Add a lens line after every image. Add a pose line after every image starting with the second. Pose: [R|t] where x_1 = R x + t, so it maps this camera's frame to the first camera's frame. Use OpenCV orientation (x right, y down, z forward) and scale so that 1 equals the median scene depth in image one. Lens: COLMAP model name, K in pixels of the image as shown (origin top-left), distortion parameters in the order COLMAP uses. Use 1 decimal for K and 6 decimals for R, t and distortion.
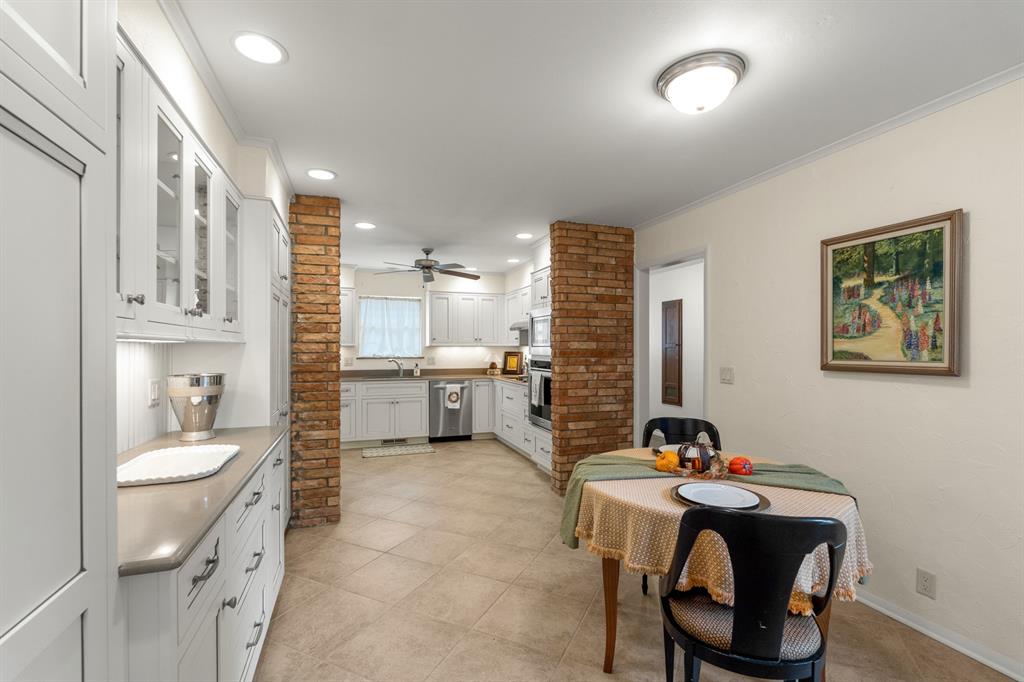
lens RADIAL K [[451.9, 0, 510.8], [0, 451.9, 350.2], [0, 0, 1]] dist [-0.008217, 0.001130]
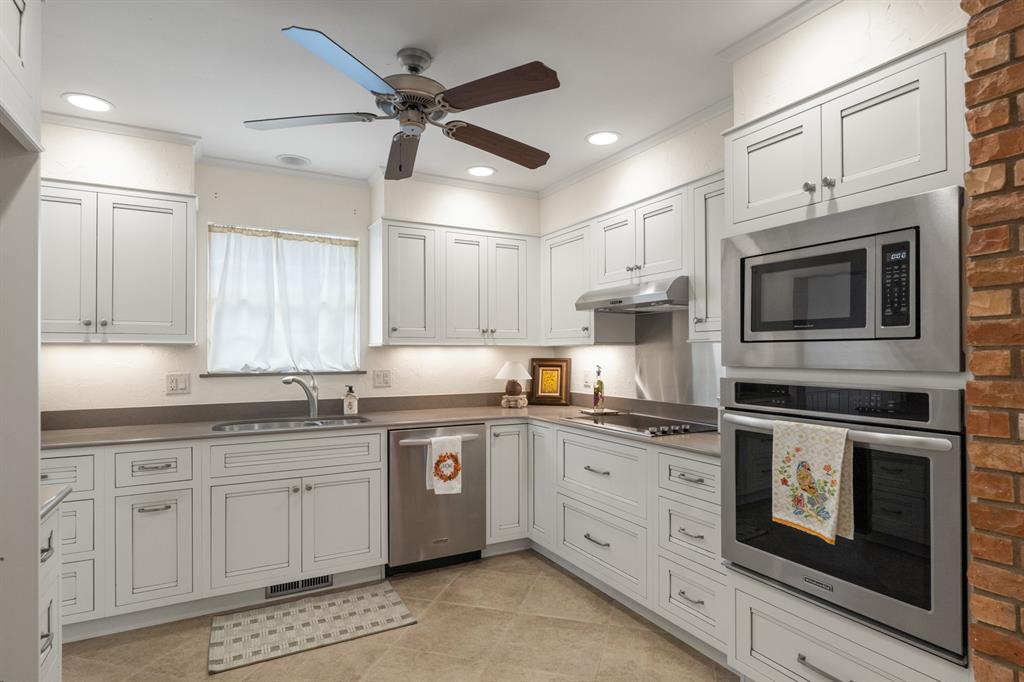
lens RADIAL K [[543.0, 0, 513.0], [0, 543.0, 349.8], [0, 0, 1]] dist [-0.004212, -0.000434]
pose [[0.986727, 0.000434, 0.162385, -0.230244], [0.001538, 0.999927, -0.012018, 0.002057], [-0.162378, 0.012108, 0.986654, 0.760359]]
